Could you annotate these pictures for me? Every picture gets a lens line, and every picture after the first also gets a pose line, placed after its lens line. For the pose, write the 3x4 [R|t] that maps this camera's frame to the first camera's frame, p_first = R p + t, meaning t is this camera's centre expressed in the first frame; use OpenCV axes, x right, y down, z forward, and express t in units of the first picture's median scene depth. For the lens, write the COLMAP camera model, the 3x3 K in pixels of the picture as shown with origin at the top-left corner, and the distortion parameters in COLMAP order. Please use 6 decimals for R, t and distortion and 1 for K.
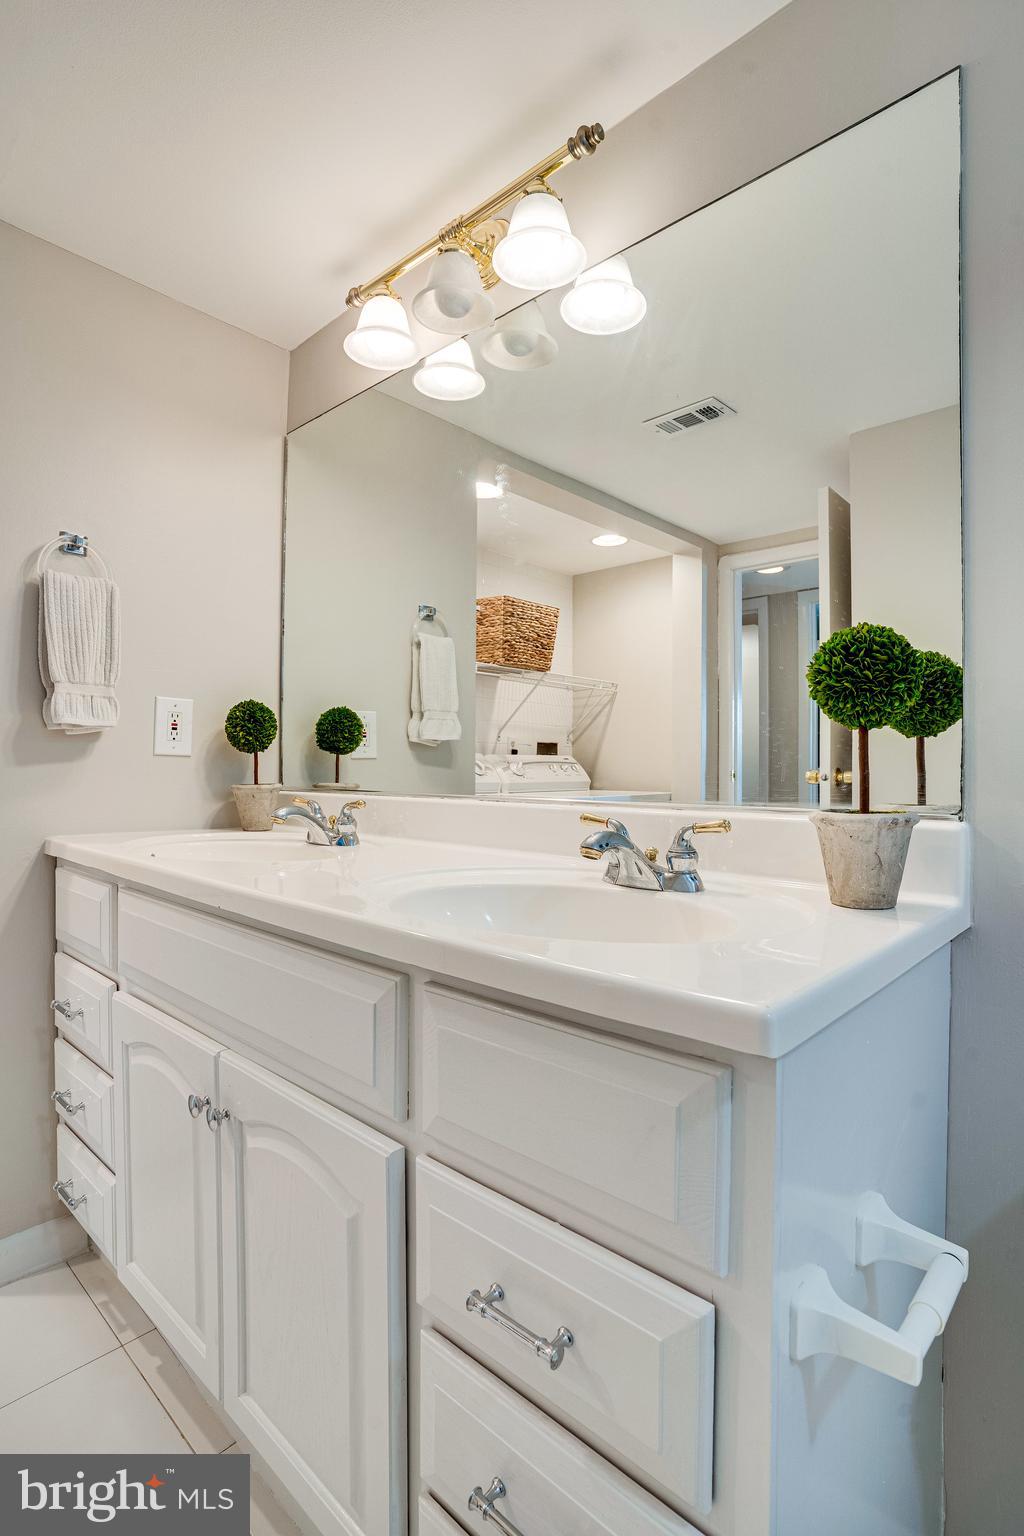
lens RADIAL K [[756.7, 0, 512.0], [0, 756.7, 768.0], [0, 0, 1]] dist [-0.092968, 0.053913]
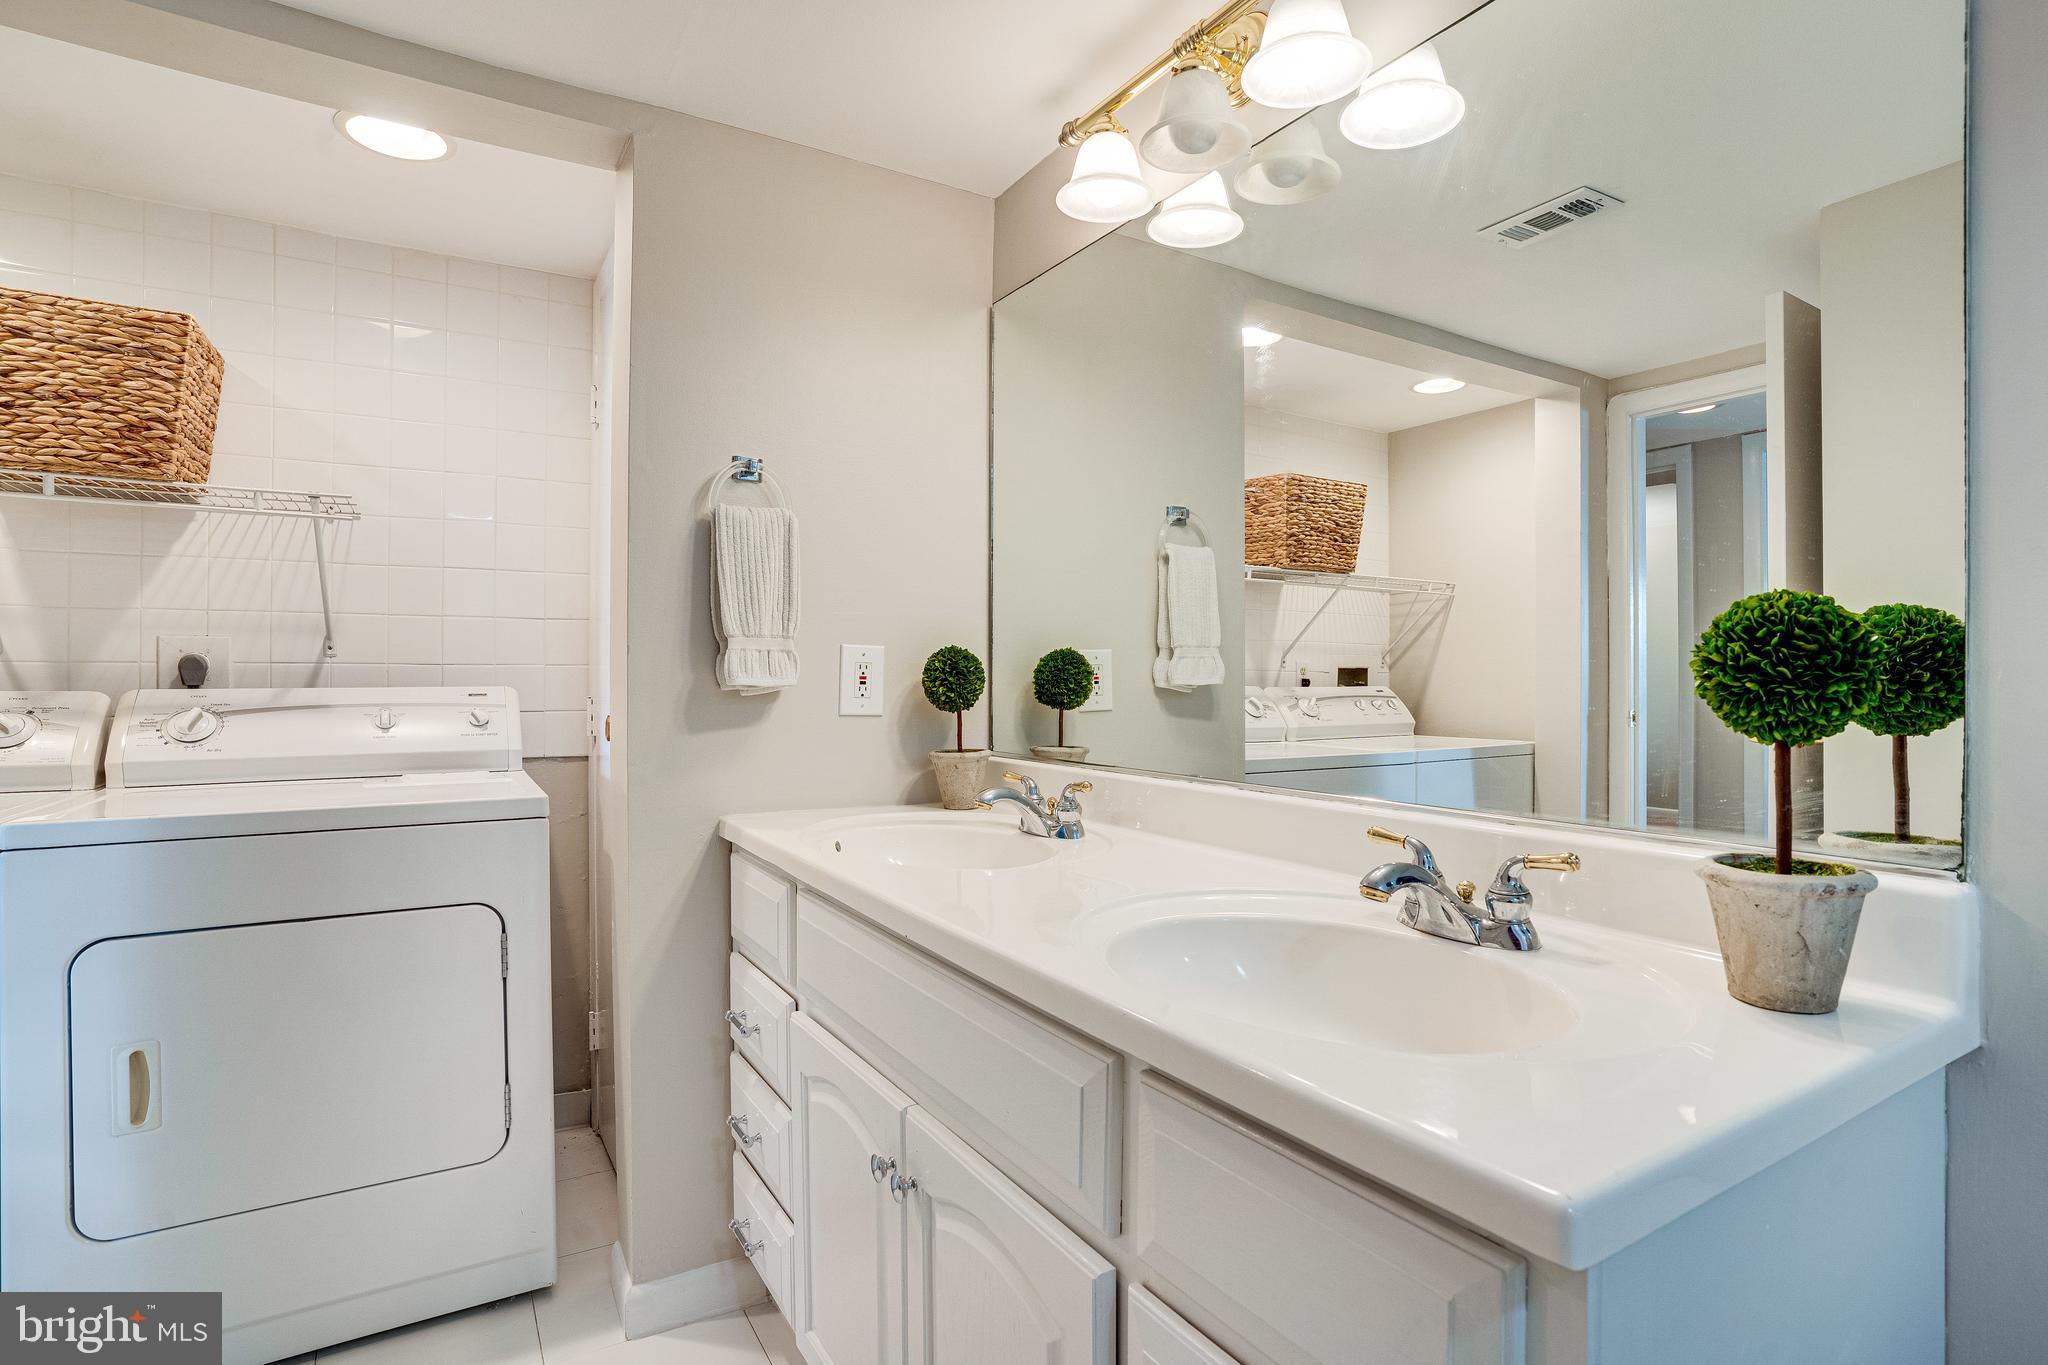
lens RADIAL K [[1017.9, 0, 1031.4], [0, 1017.9, 678.5], [0, 0, 1]] dist [-0.087072, 0.043612]
pose [[0.962875, -0.003472, -0.269924, 0.029431], [0.003597, 0.999994, -0.000030, -0.063888], [0.269922, -0.000942, 0.962882, -0.029096]]
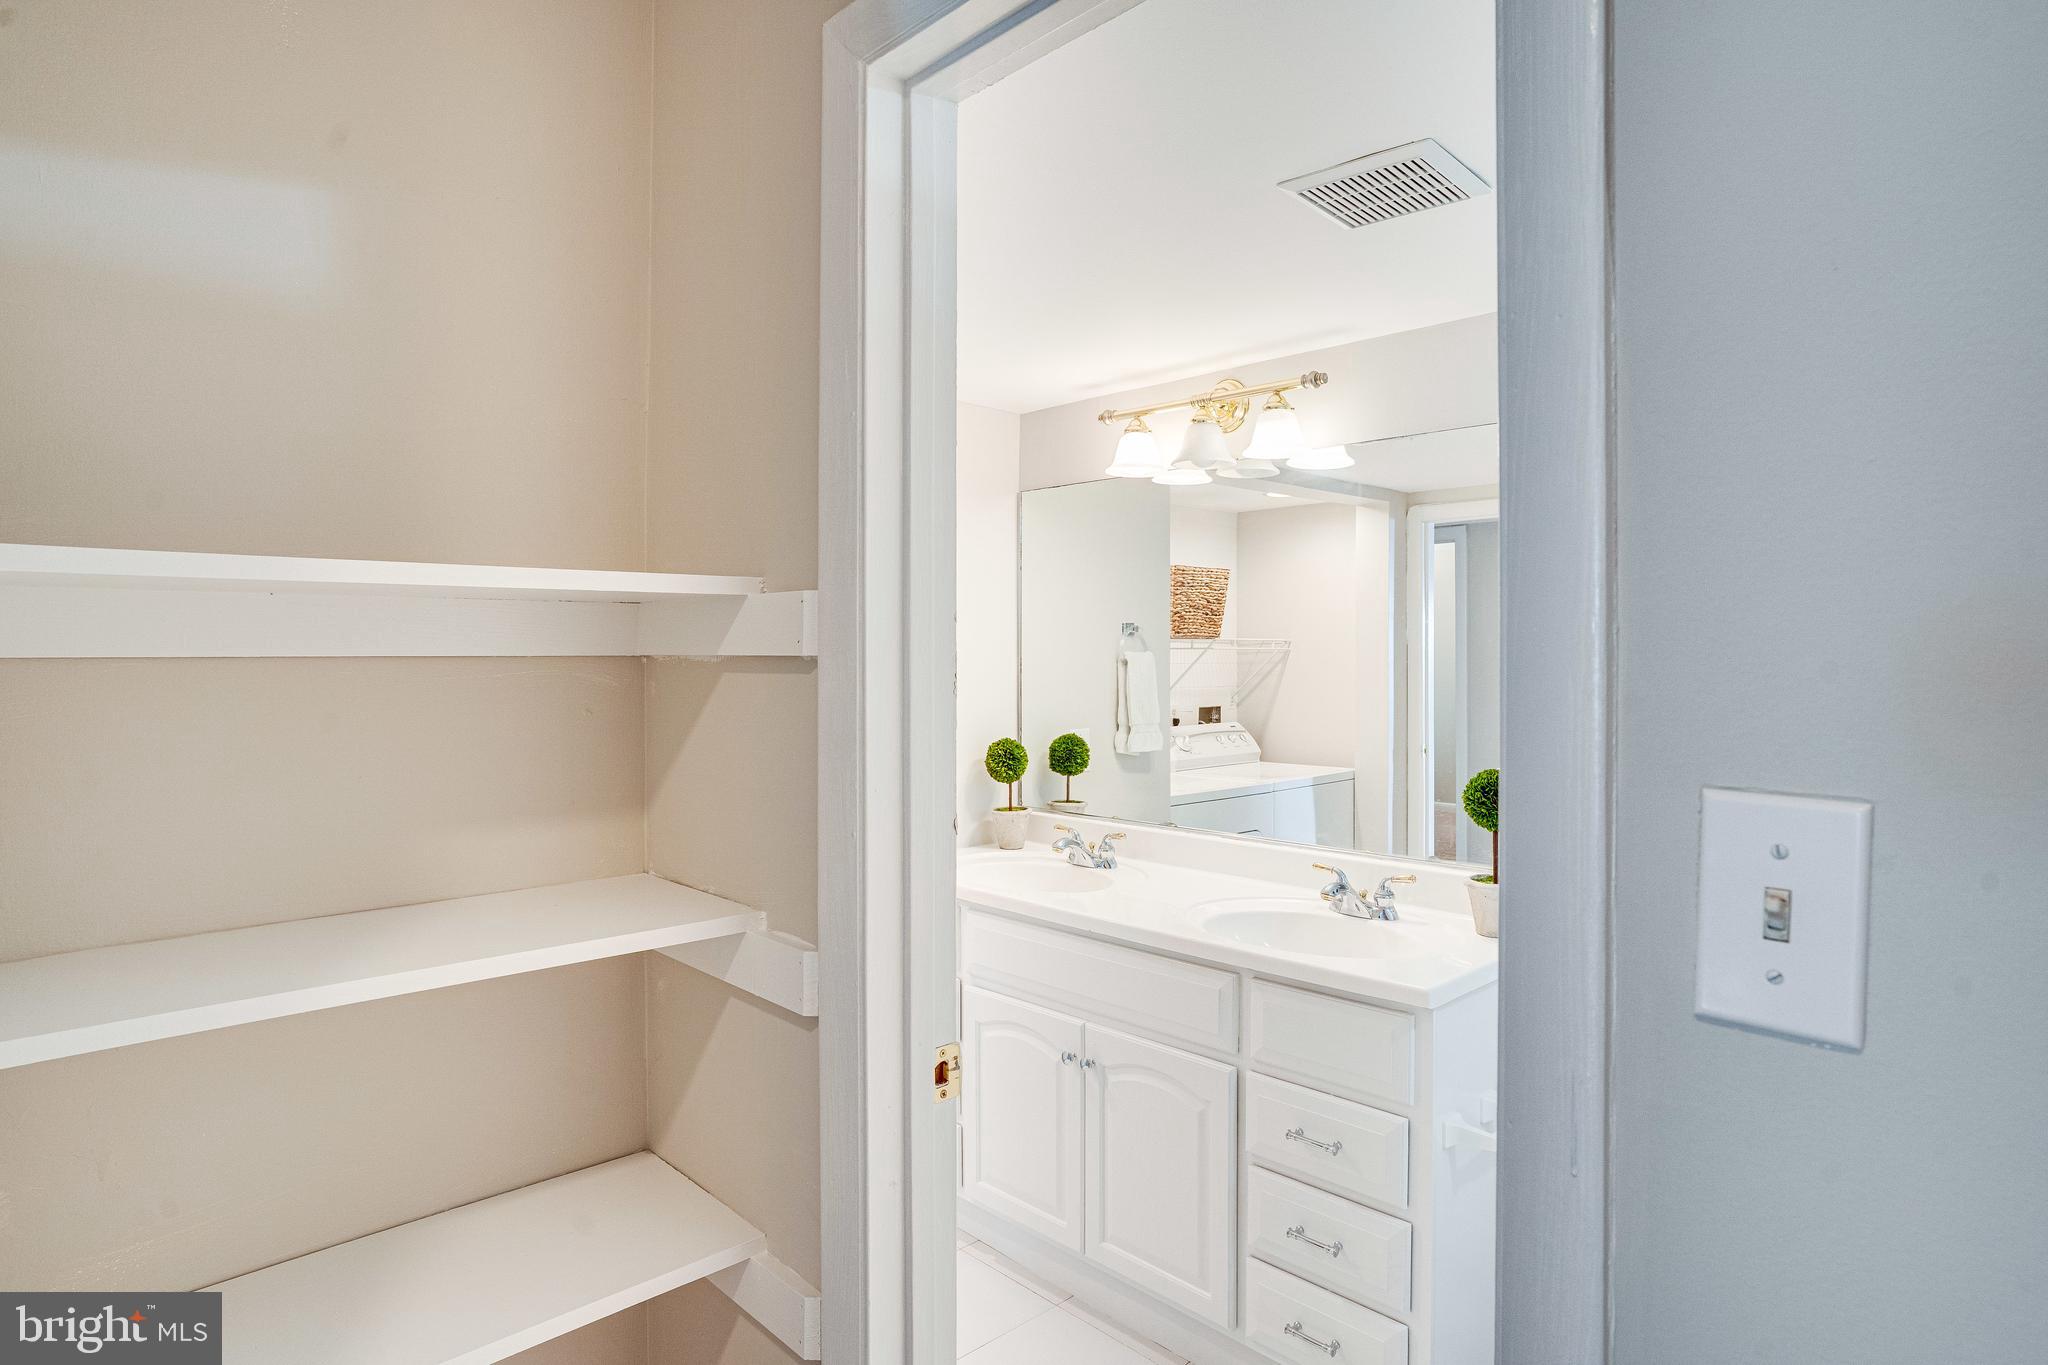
lens RADIAL K [[1147.9, 0, 1018.1], [0, 1147.9, 645.9], [0, 0, 1]] dist [-0.061375, 0.045725]
pose [[0.998241, -0.005649, -0.059020, -0.257866], [0.005435, 0.999978, -0.003788, -0.263833], [0.059040, 0.003460, 0.998250, -0.927705]]
